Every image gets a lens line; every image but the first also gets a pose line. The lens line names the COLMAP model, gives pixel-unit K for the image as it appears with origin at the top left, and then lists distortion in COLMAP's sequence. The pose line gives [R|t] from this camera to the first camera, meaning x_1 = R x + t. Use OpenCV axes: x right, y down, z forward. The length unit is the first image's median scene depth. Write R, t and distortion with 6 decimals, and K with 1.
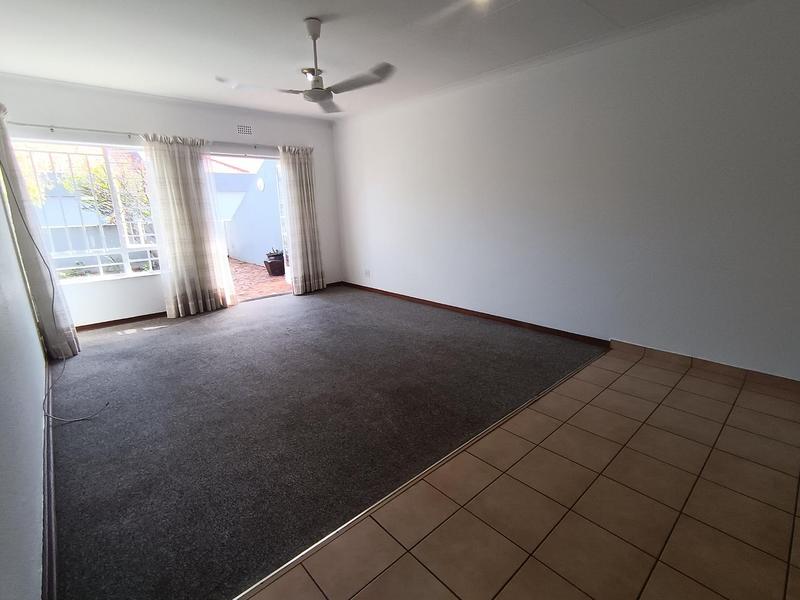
lens RADIAL K [[382.6, 0, 395.7], [0, 382.6, 304.4], [0, 0, 1]] dist [-0.000205, -0.000635]
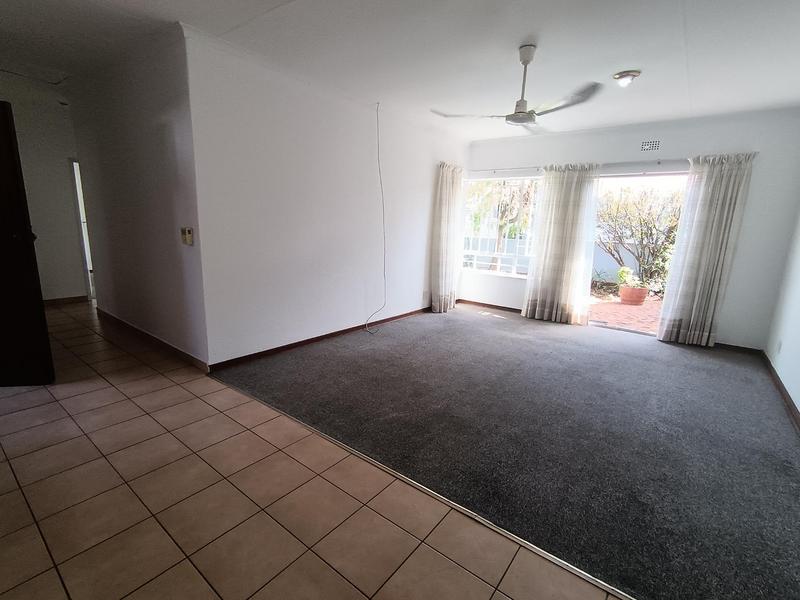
lens RADIAL K [[382.6, 0, 395.7], [0, 382.6, 304.4], [0, 0, 1]] dist [-0.000205, -0.000635]
pose [[0.176030, 0.234458, -0.956056, 0.511285], [-0.285097, 0.941740, 0.178455, -0.104917], [0.942196, 0.241156, 0.232618, 0.354298]]
